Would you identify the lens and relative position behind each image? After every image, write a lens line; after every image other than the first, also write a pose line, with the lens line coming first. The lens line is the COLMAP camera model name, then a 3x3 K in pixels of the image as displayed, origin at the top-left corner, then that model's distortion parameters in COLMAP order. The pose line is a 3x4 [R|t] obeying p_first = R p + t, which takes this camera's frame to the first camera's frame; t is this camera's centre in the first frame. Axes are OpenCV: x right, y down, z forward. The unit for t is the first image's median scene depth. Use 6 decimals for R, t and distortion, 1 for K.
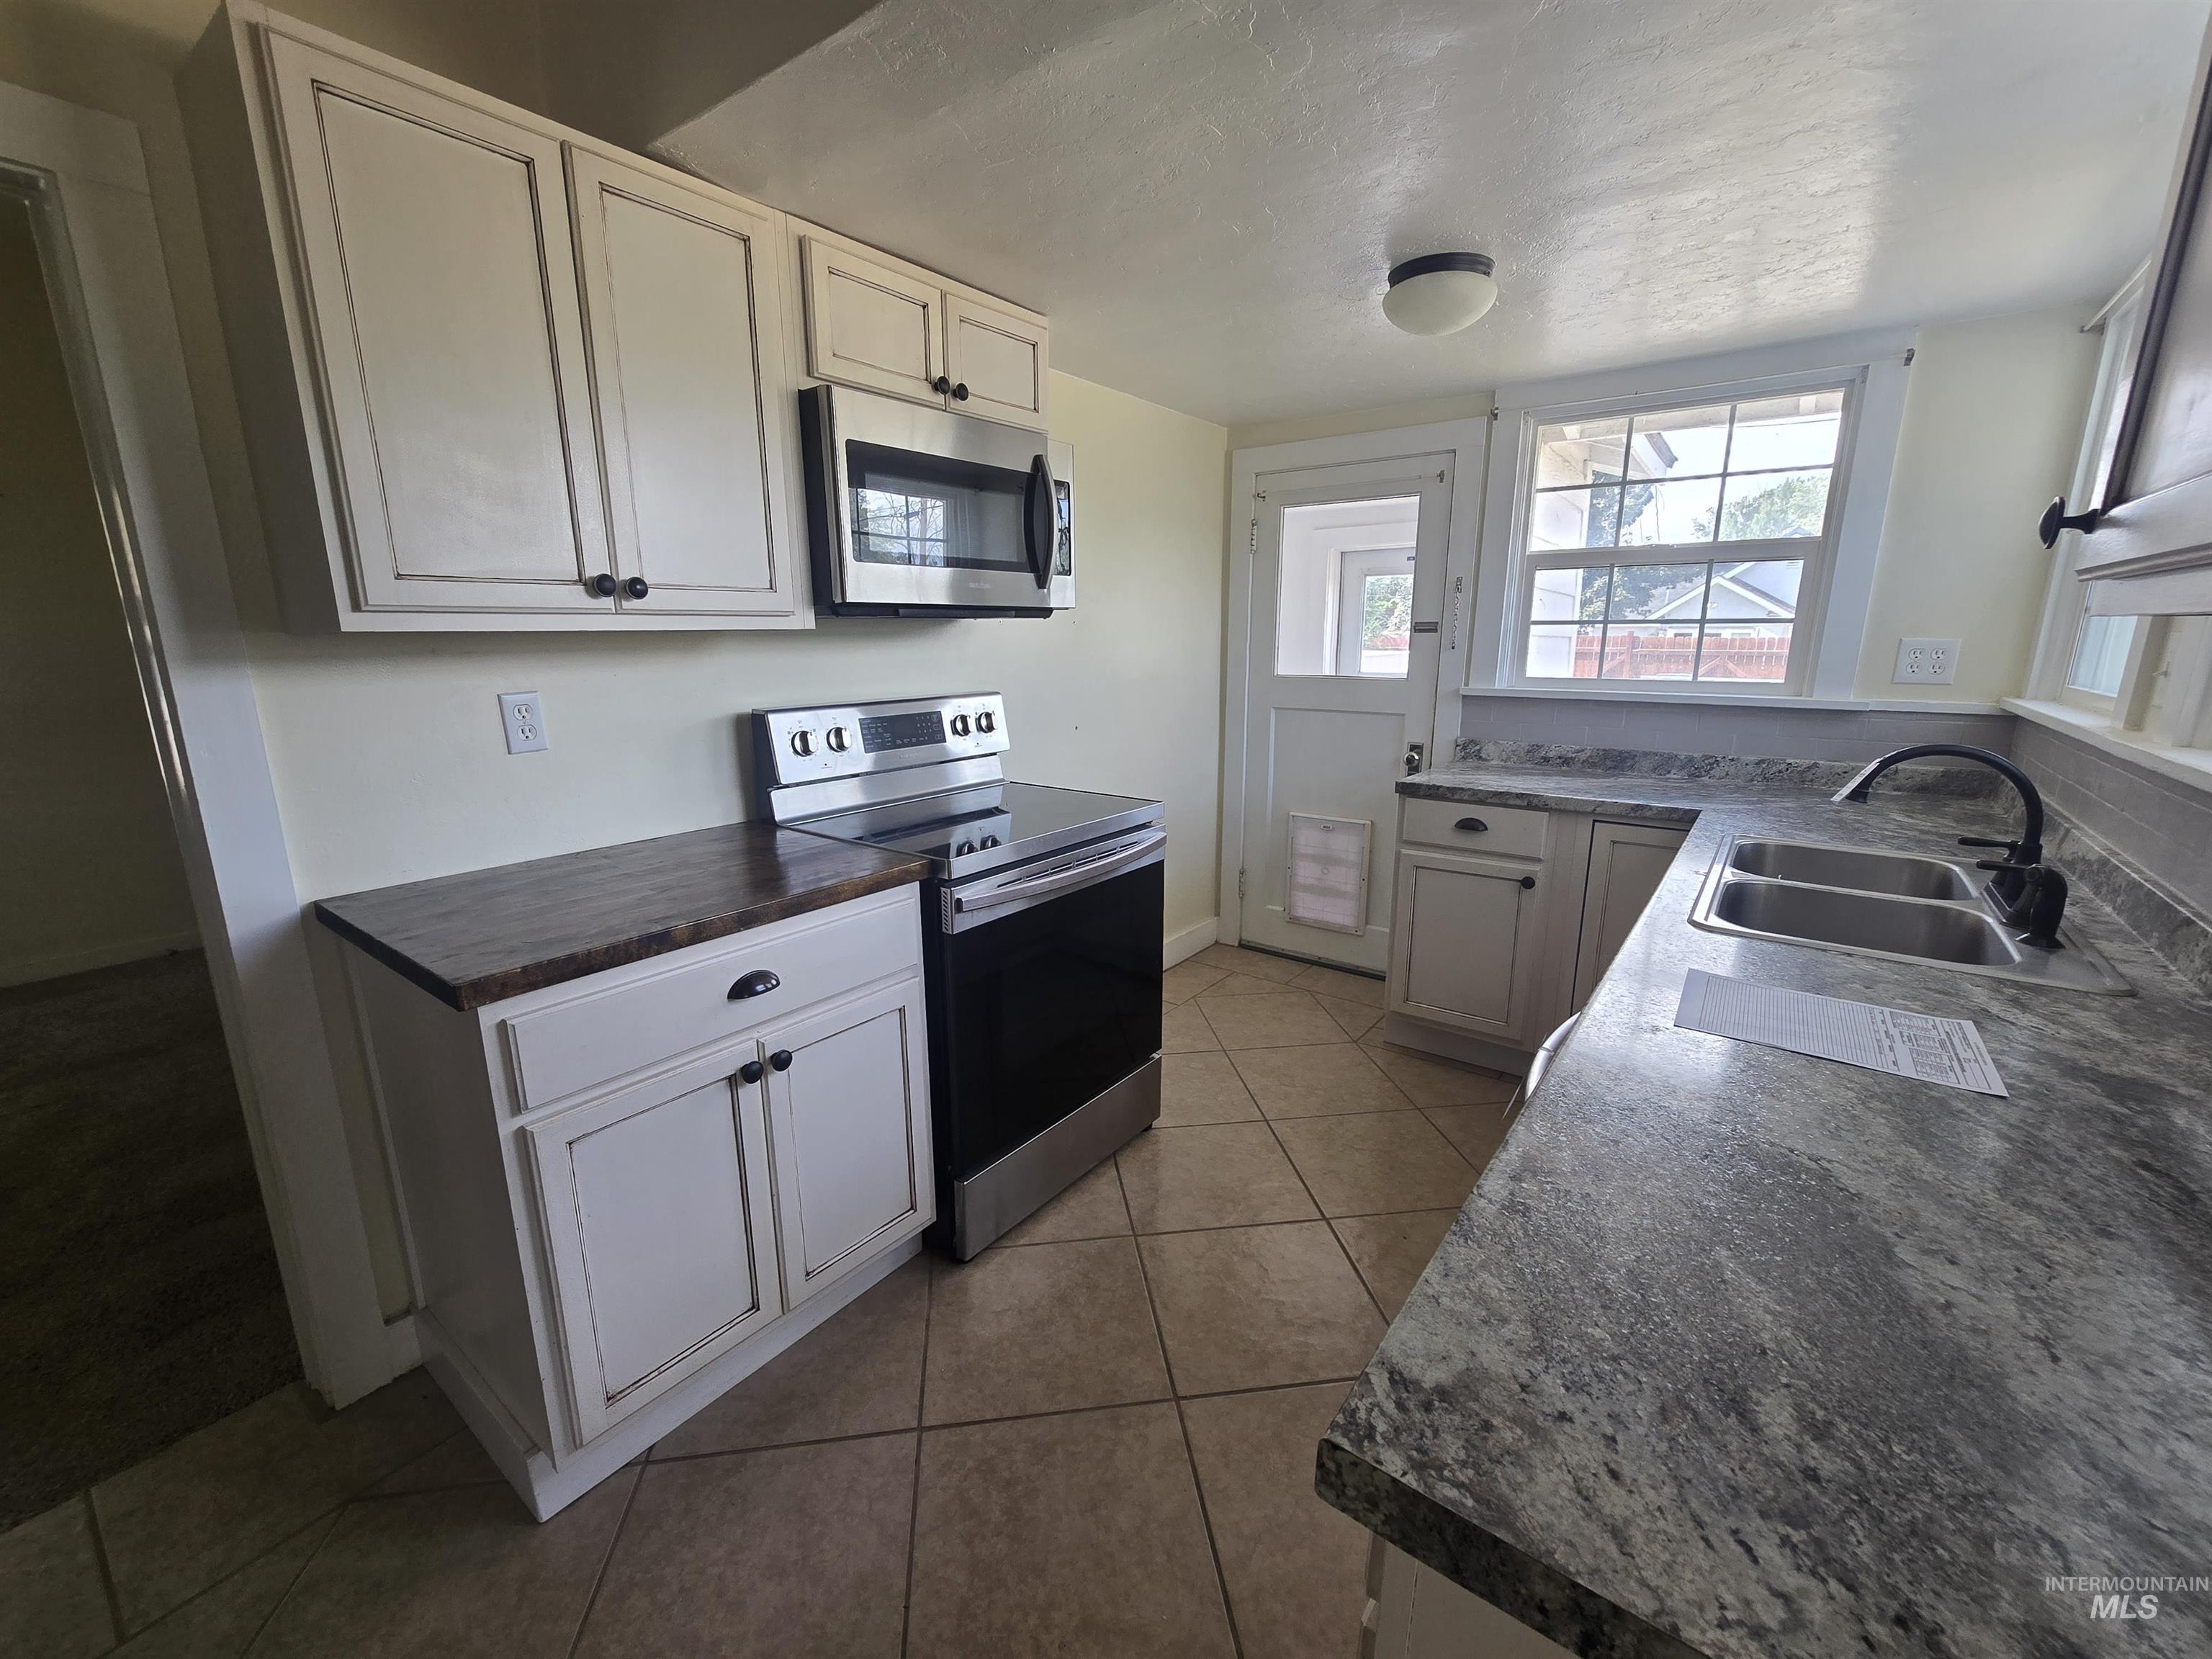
lens RADIAL K [[915.2, 0, 1104.4], [0, 915.2, 841.2], [0, 0, 1]] dist [-0.003270, 0.000057]
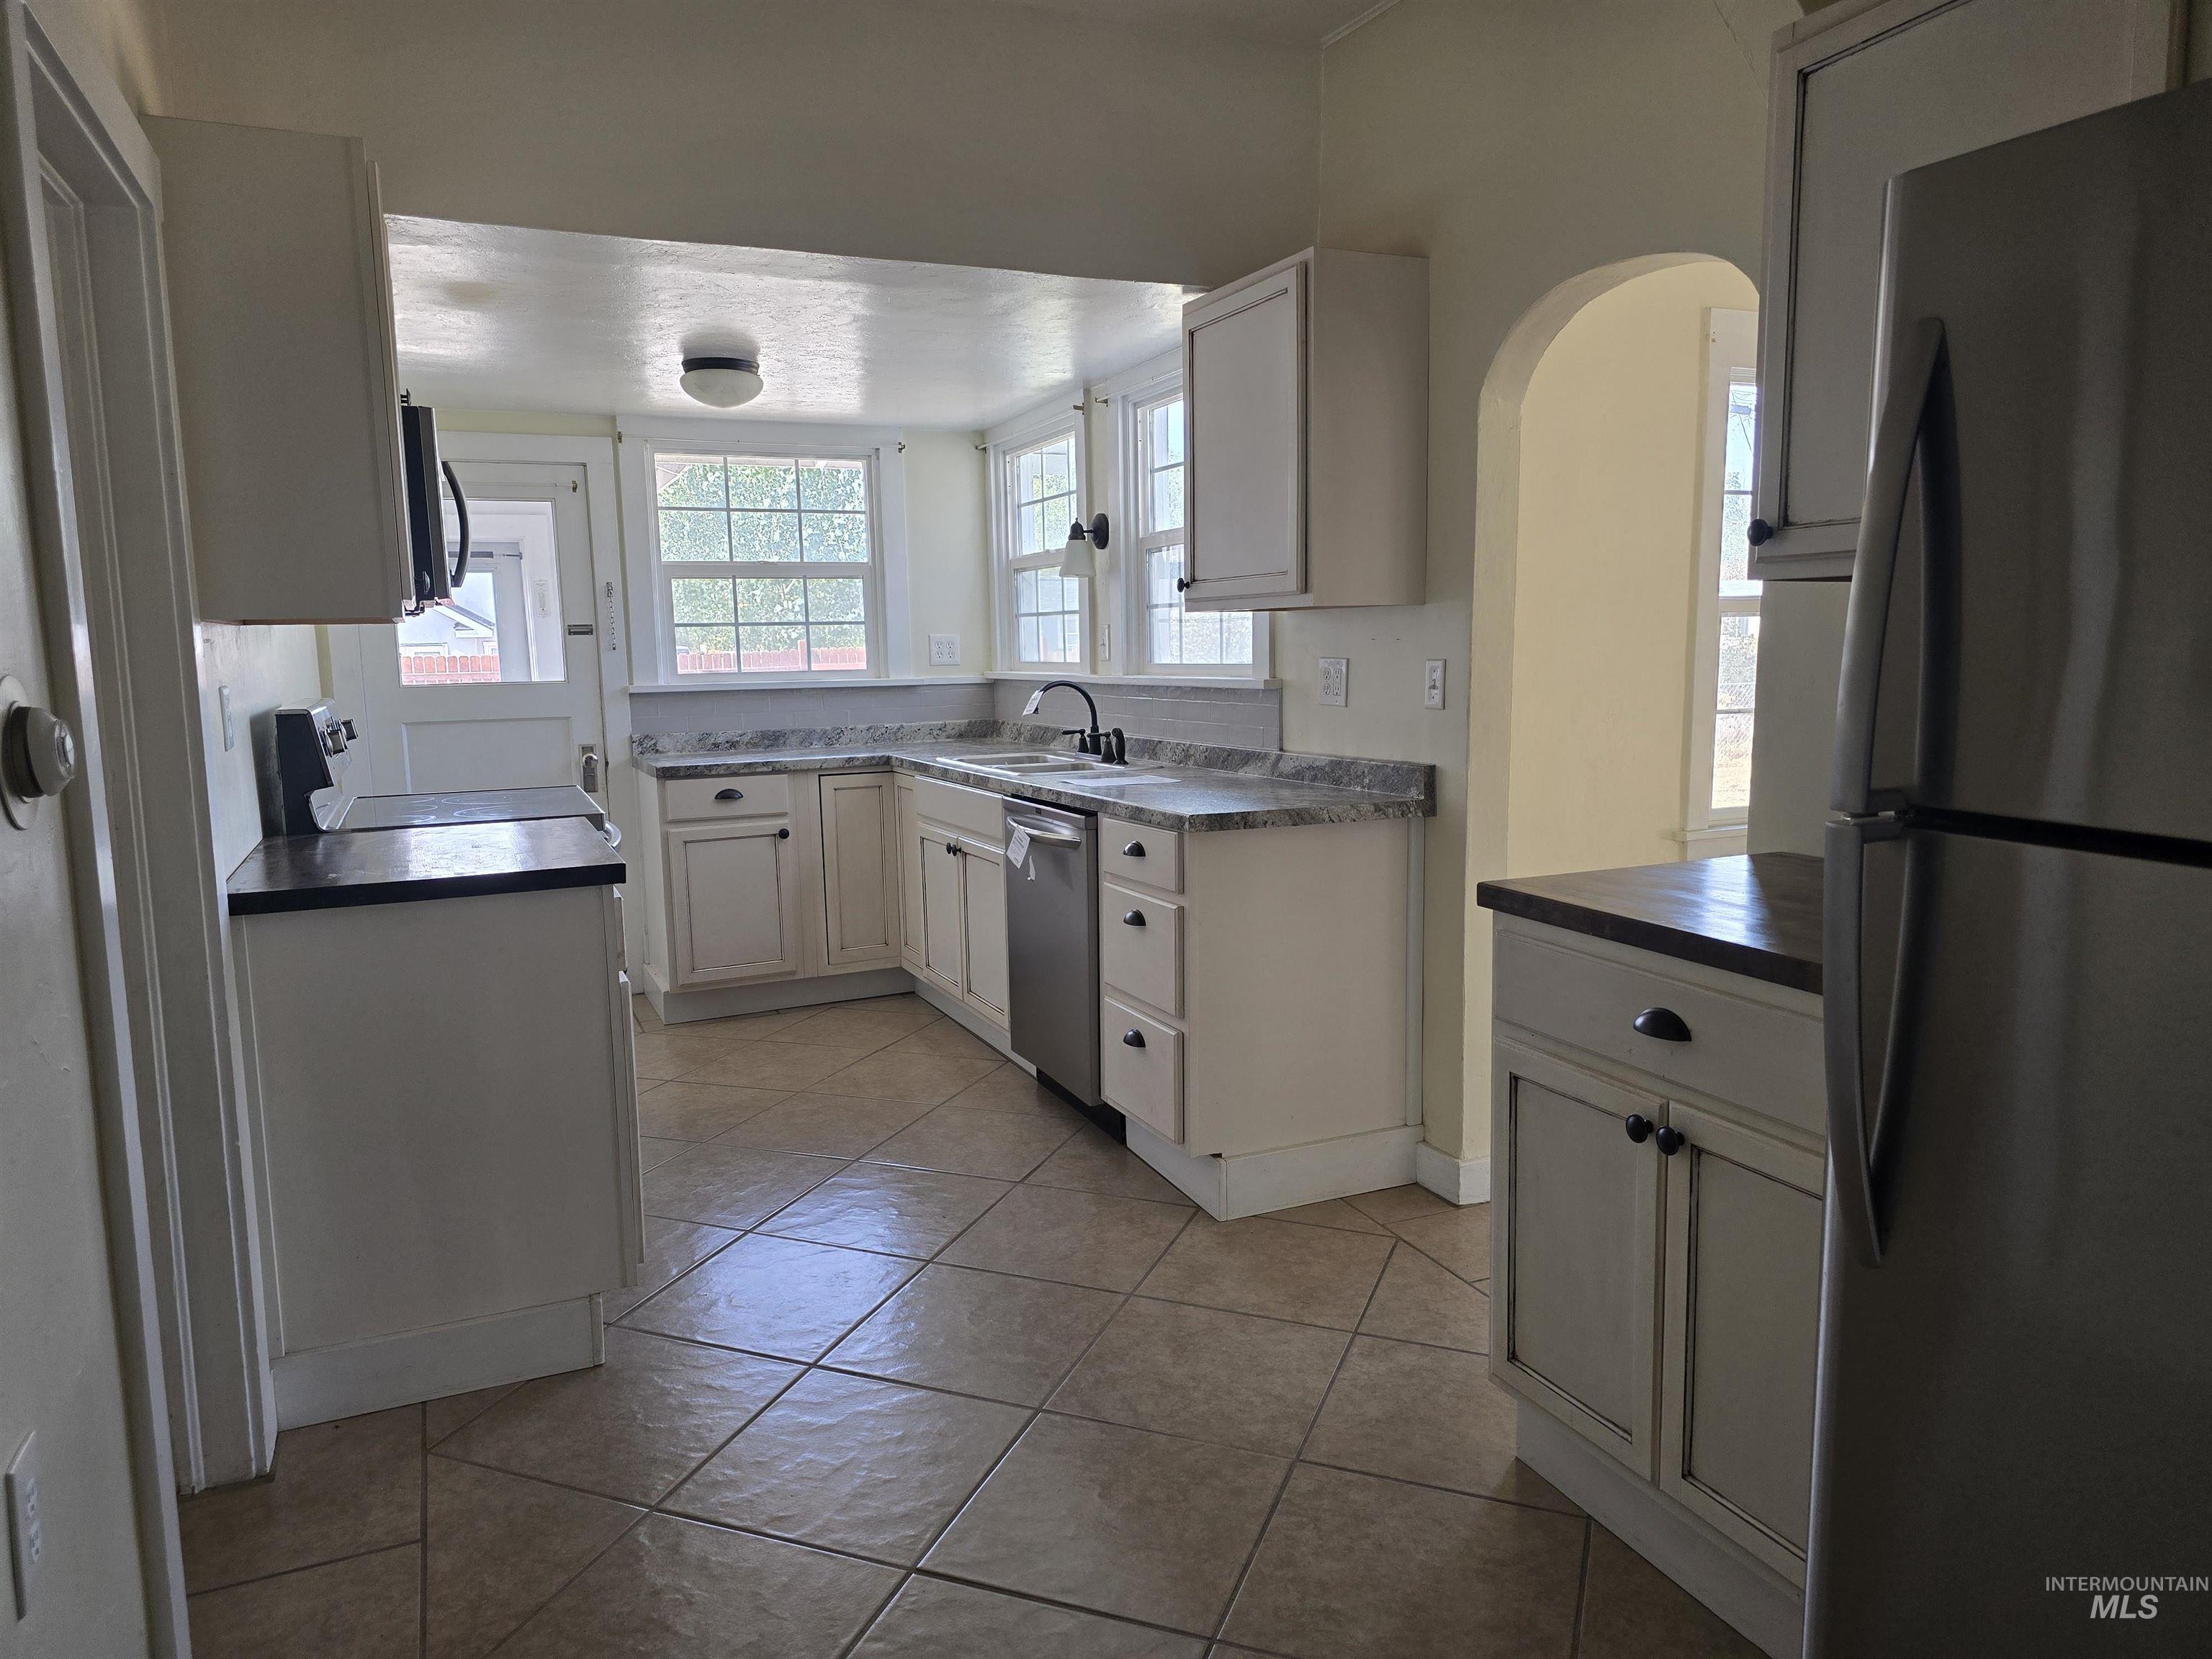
lens RADIAL K [[1490.8, 0, 1137.0], [0, 1490.8, 826.7], [0, 0, 1]] dist [0.086458, -0.071949]
pose [[0.465121, -0.118552, 0.877273, -1.007184], [0.217012, 0.976024, 0.016840, 0.099143], [-0.858236, 0.182546, 0.479696, -0.340163]]
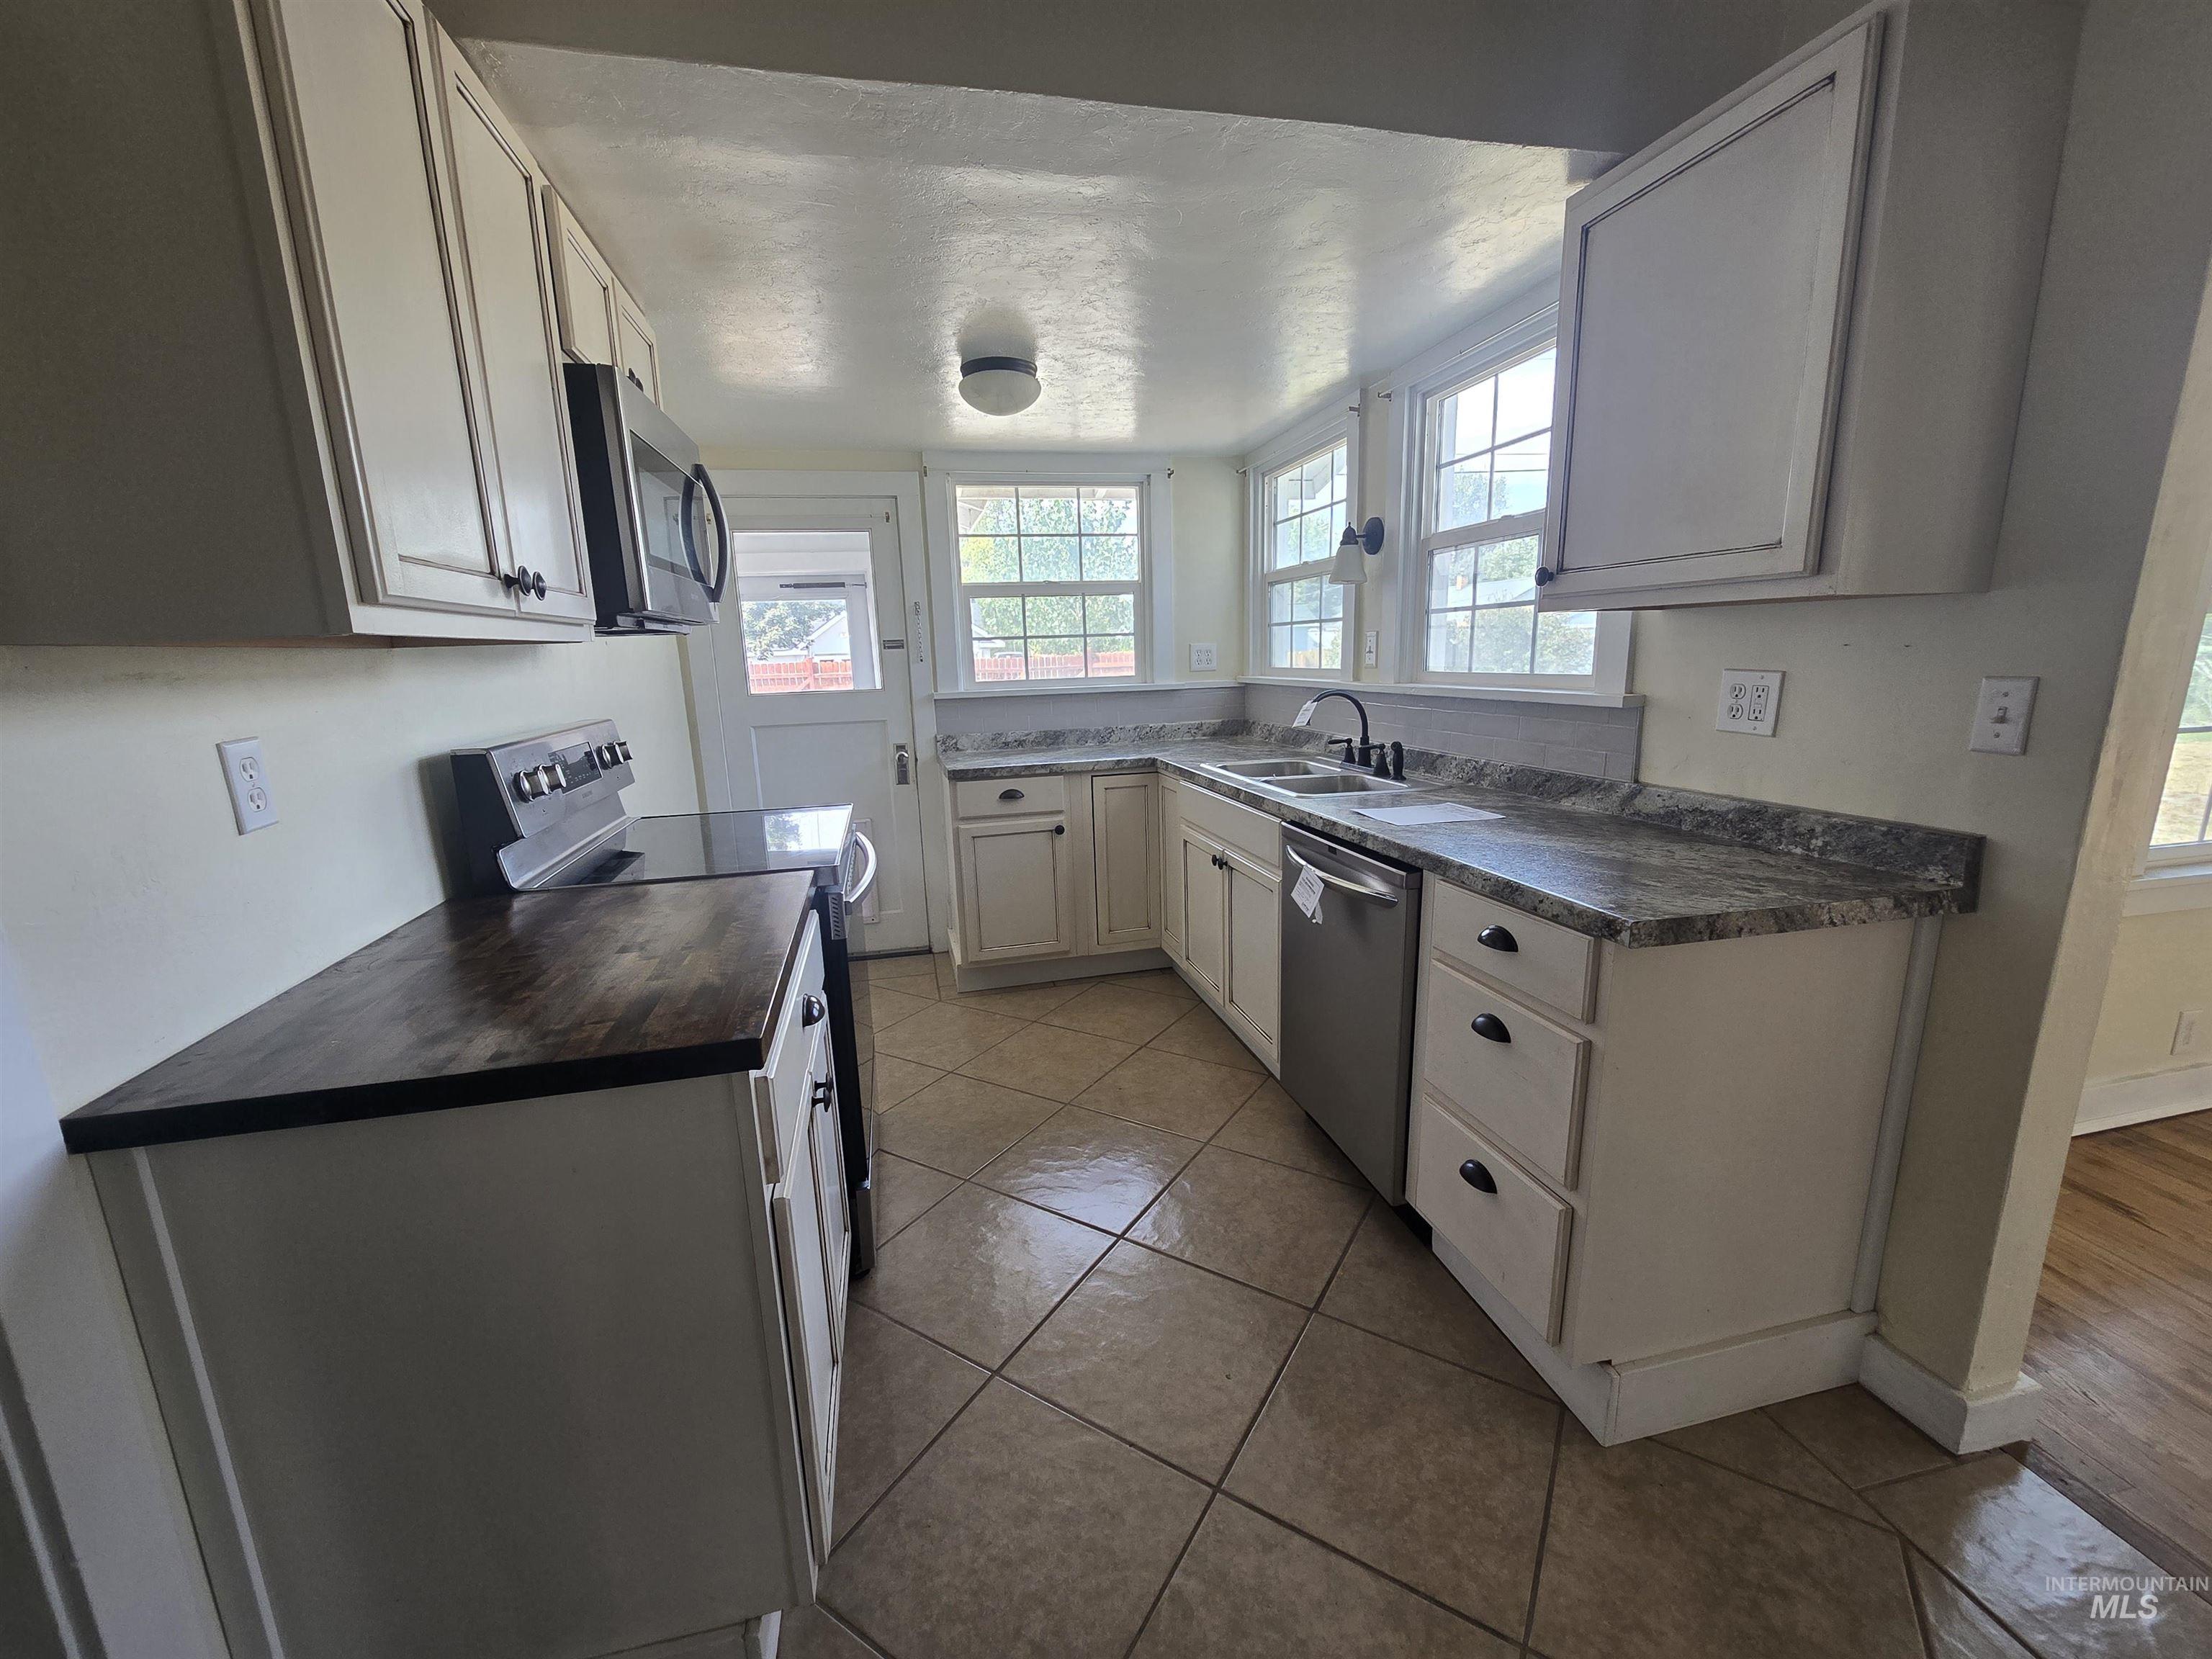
lens RADIAL K [[915.1, 0, 1105.9], [0, 915.1, 840.0], [0, 0, 1]] dist [0.001880, 0.000057]
pose [[0.633366, -0.174833, 0.753844, -0.476597], [0.201481, 0.977804, 0.057493, -0.002962], [-0.747163, 0.115471, 0.654533, 0.072995]]
